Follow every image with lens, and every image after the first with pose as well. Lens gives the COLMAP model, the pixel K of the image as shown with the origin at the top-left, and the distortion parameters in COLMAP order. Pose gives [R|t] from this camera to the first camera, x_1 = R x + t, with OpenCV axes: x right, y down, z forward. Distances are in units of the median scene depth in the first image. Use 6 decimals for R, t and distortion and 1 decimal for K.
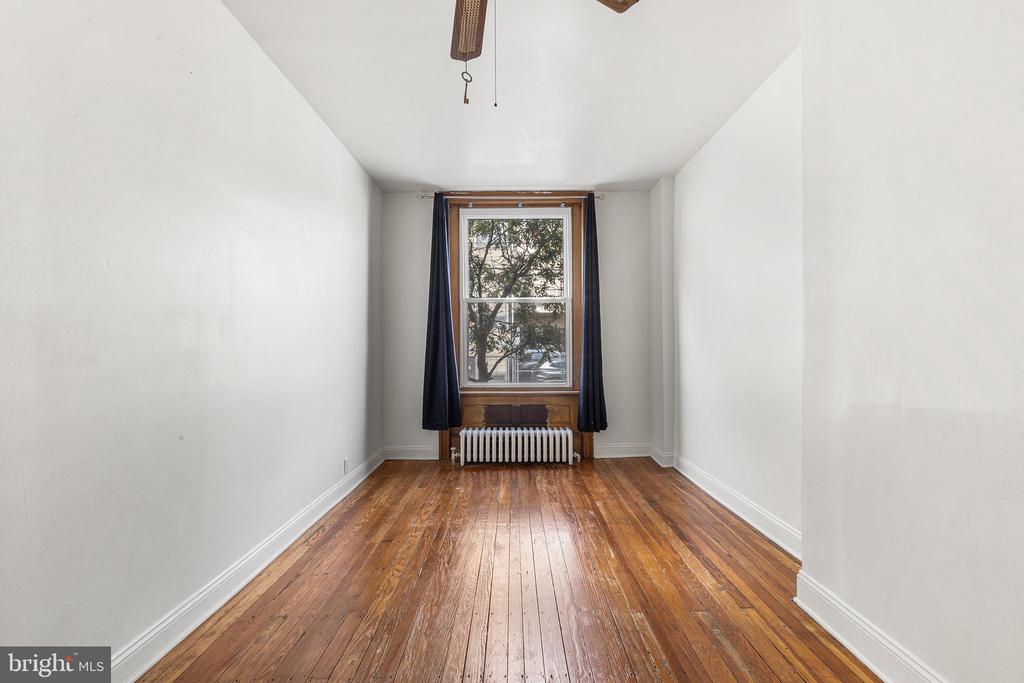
lens RADIAL K [[461.8, 0, 508.4], [0, 461.8, 340.7], [0, 0, 1]] dist [0.003034, -0.000785]
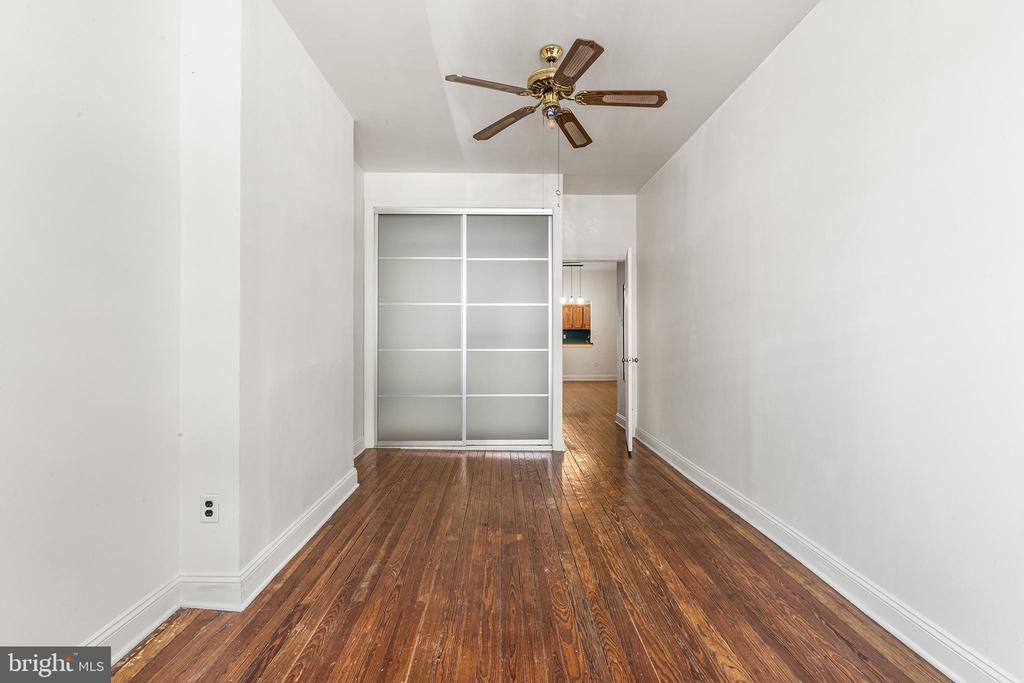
lens RADIAL K [[461.8, 0, 509.8], [0, 461.8, 339.6], [0, 0, 1]] dist [0.003034, -0.000785]
pose [[-0.999670, 0.004614, -0.025259, 0.114429], [0.004718, 0.999981, -0.004063, 0.032442], [0.025240, -0.004180, -0.999673, 2.041951]]
